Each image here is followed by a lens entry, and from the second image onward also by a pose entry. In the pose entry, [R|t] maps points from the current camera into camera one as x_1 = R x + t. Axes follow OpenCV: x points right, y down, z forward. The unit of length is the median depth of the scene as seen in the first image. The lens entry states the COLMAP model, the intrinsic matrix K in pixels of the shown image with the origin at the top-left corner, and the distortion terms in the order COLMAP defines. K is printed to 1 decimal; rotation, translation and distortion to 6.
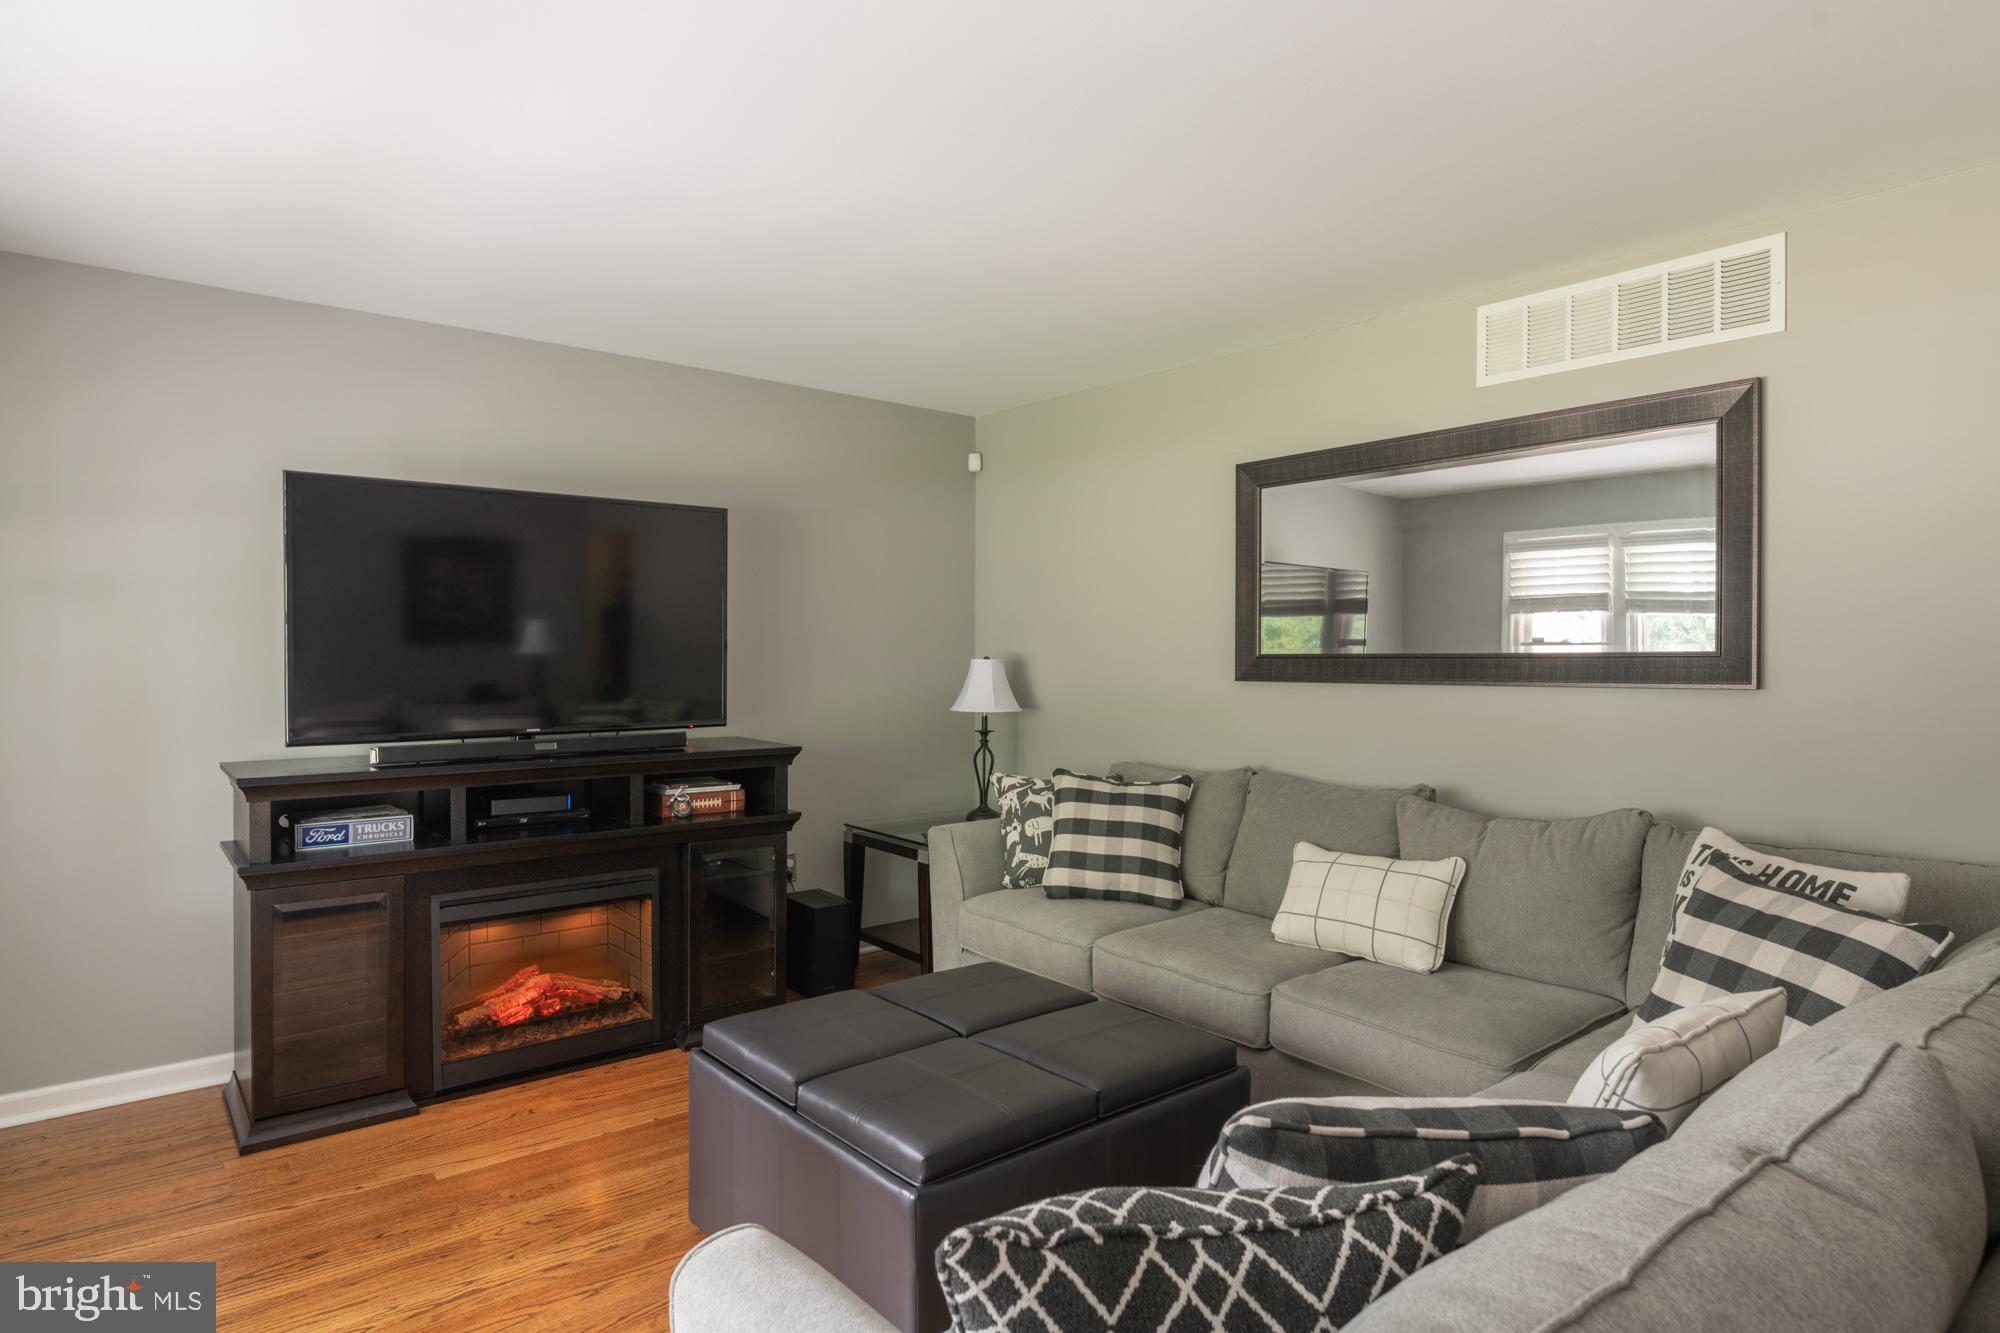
lens RADIAL K [[1153.3, 0, 999.0], [0, 1153.3, 659.9], [0, 0, 1]] dist [-0.002573, -0.000933]
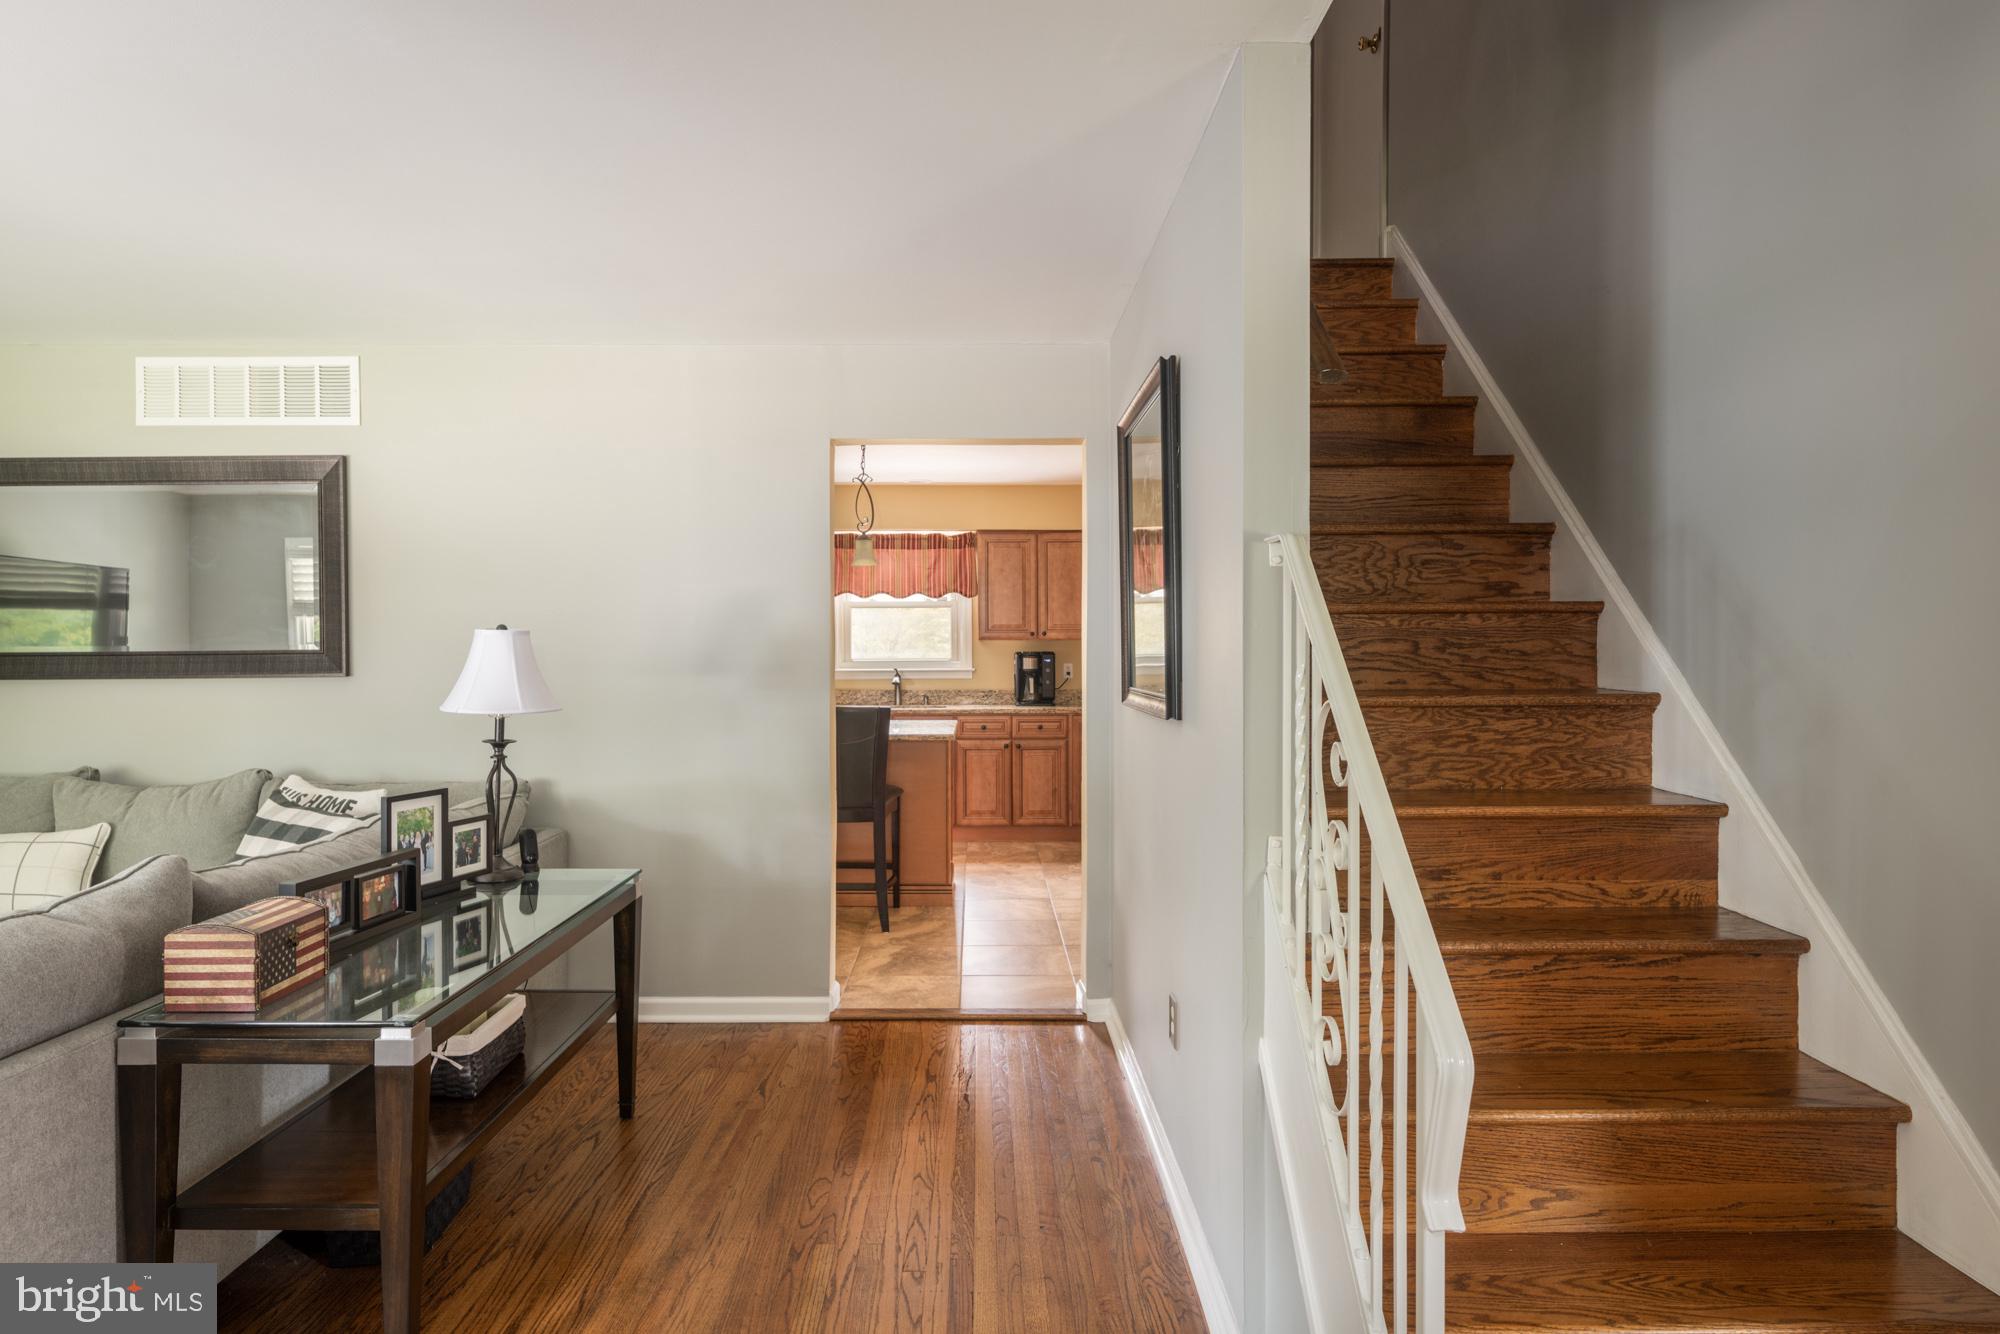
lens RADIAL K [[1153.3, 0, 992.9], [0, 1153.3, 675.7], [0, 0, 1]] dist [-0.002573, -0.000933]
pose [[0.632958, -0.022000, 0.773874, 0.059592], [0.008384, 0.999732, 0.021564, 0.000405], [-0.774141, -0.007161, 0.632973, -0.462371]]
